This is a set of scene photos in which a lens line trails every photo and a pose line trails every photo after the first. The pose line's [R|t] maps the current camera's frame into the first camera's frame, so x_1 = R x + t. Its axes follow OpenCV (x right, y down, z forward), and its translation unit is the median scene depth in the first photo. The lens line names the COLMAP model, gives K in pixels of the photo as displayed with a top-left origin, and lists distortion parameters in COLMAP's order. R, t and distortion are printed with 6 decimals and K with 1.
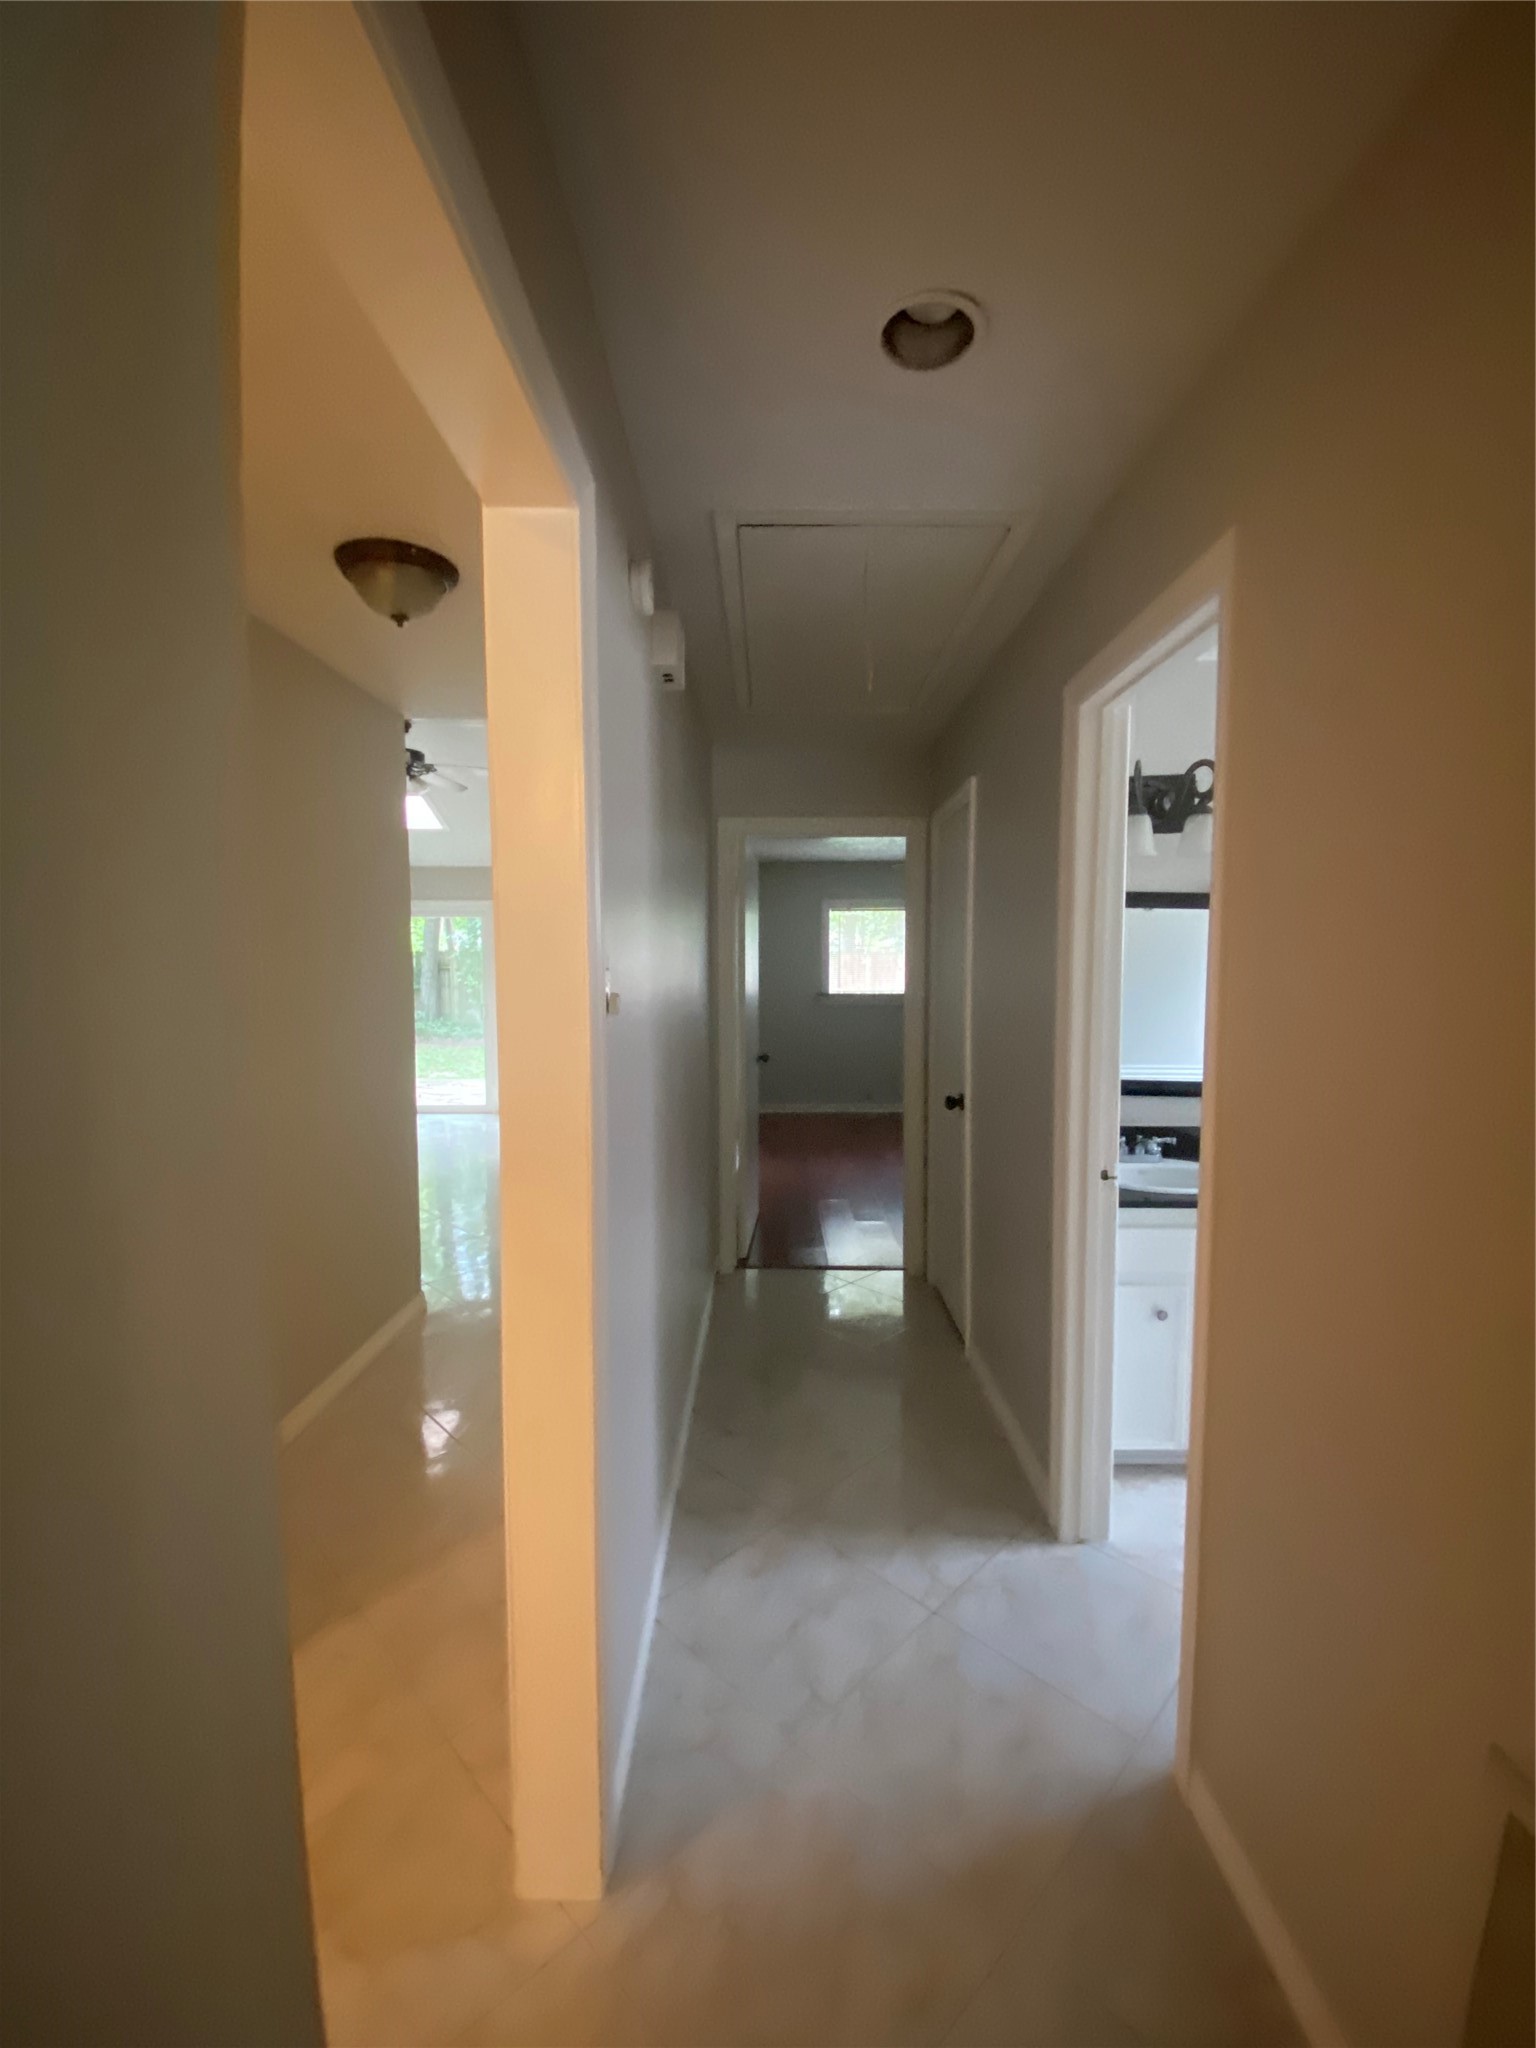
lens RADIAL K [[828.2, 0, 765.5], [0, 828.2, 1021.9], [0, 0, 1]] dist [0.002346, -0.009856]
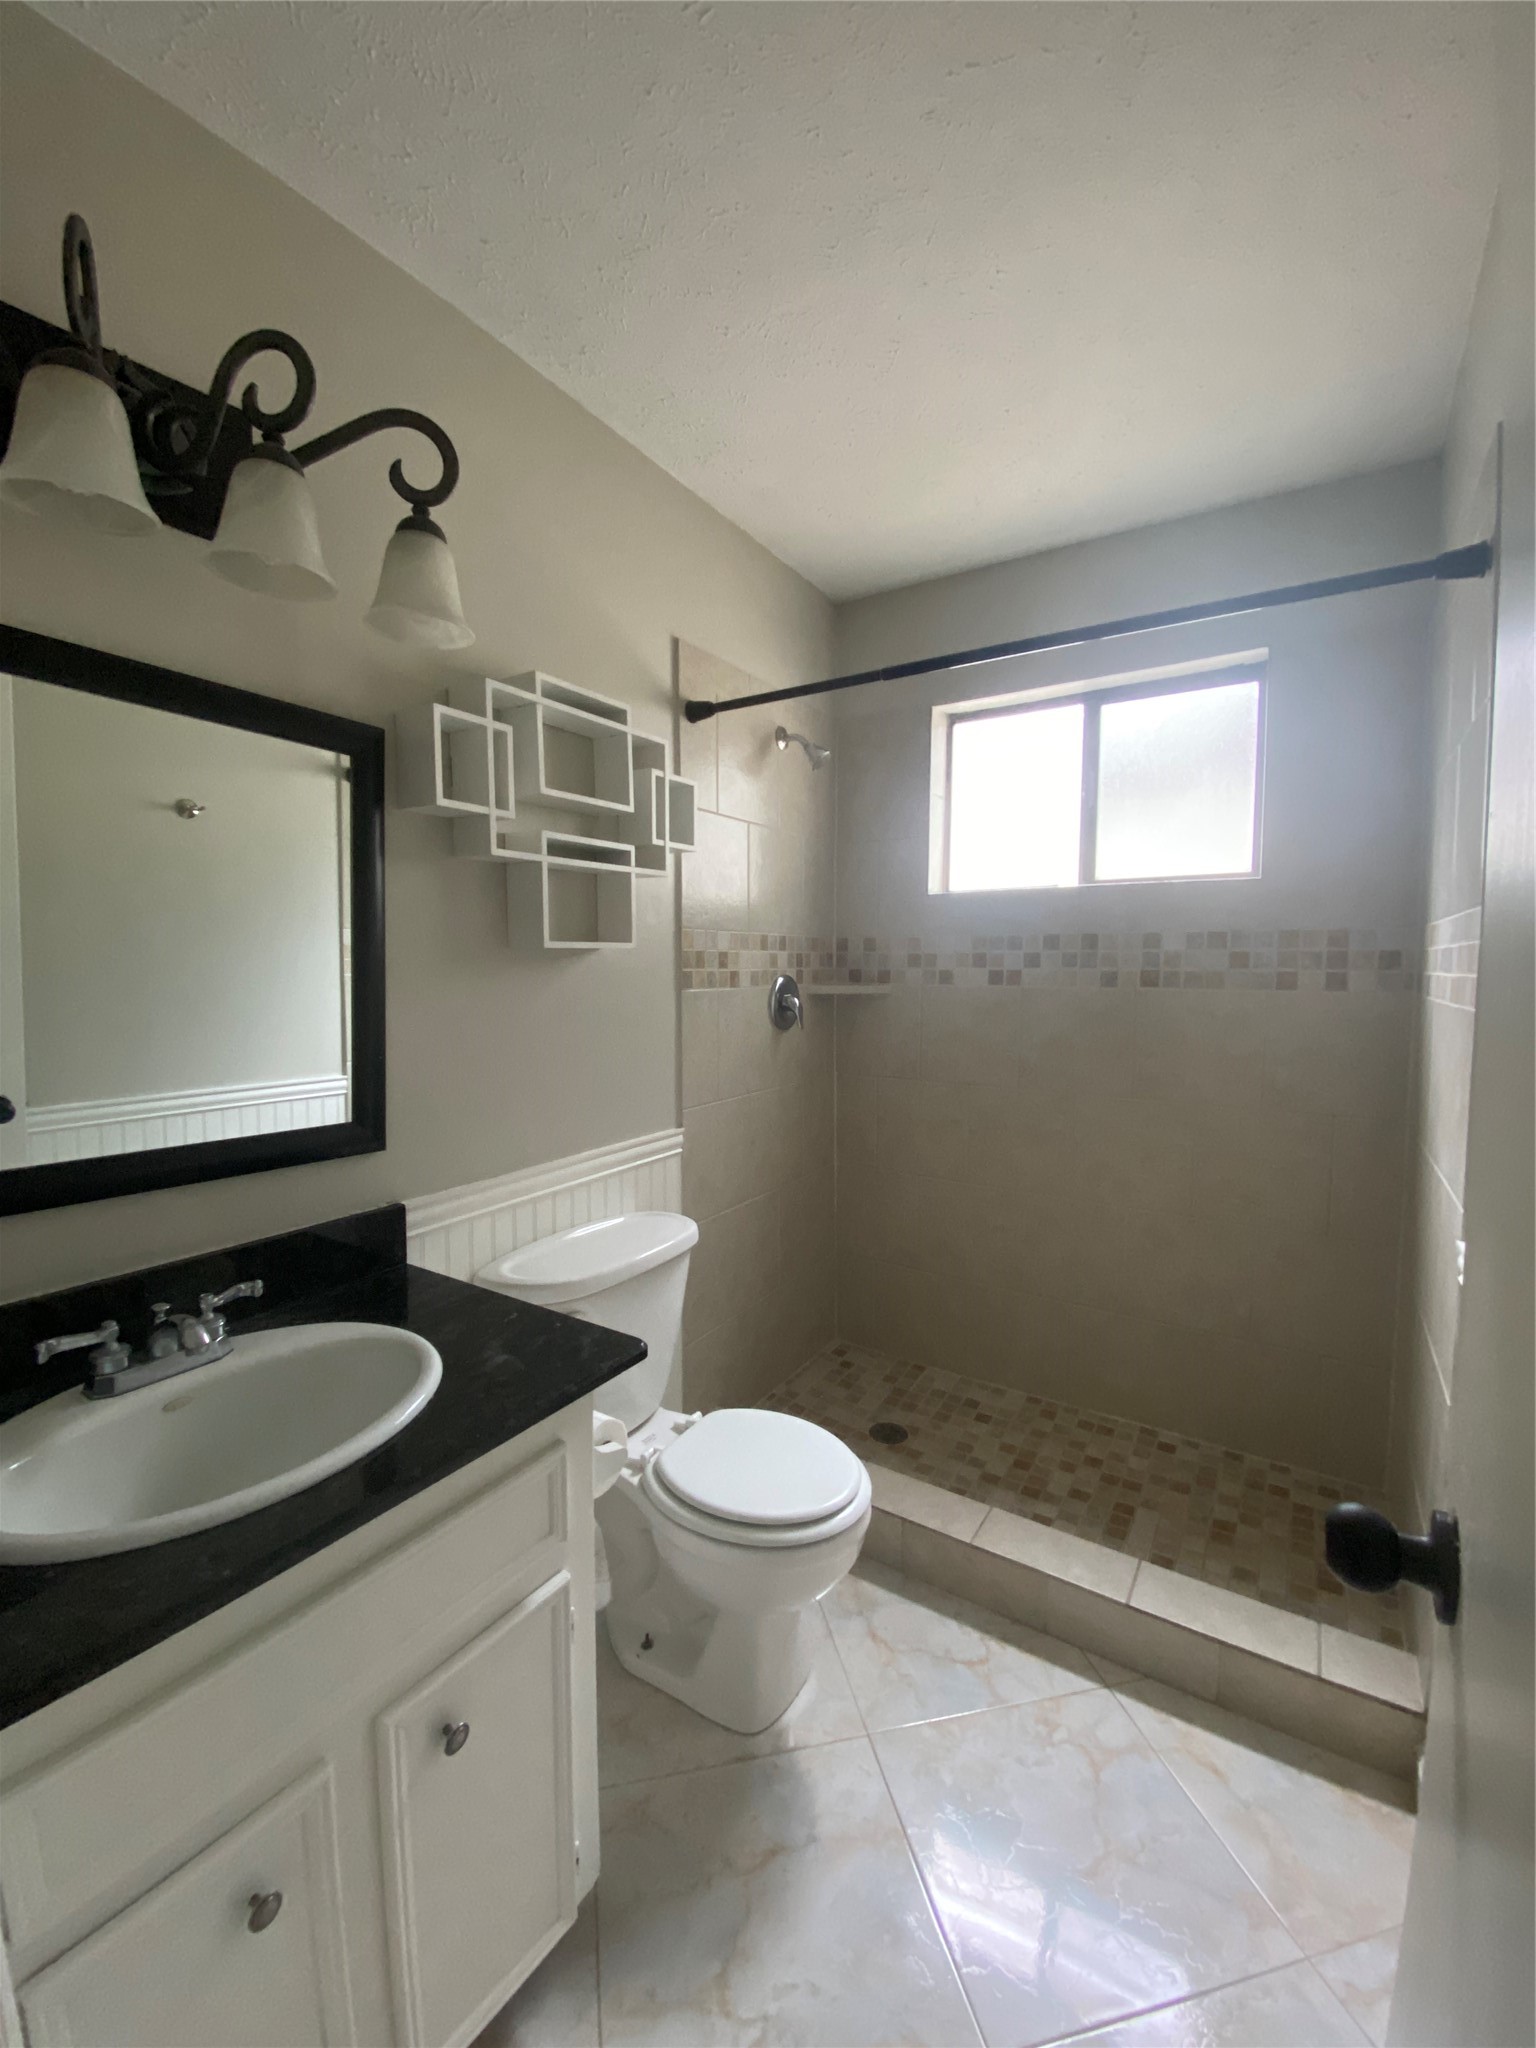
lens RADIAL K [[828.2, 0, 773.5], [0, 828.2, 1019.1], [0, 0, 1]] dist [0.002346, -0.009856]
pose [[0.532590, -0.058799, 0.844328, 0.300375], [0.049756, 0.998034, 0.038117, 0.007914], [-0.844909, 0.021710, 0.534469, 0.582119]]
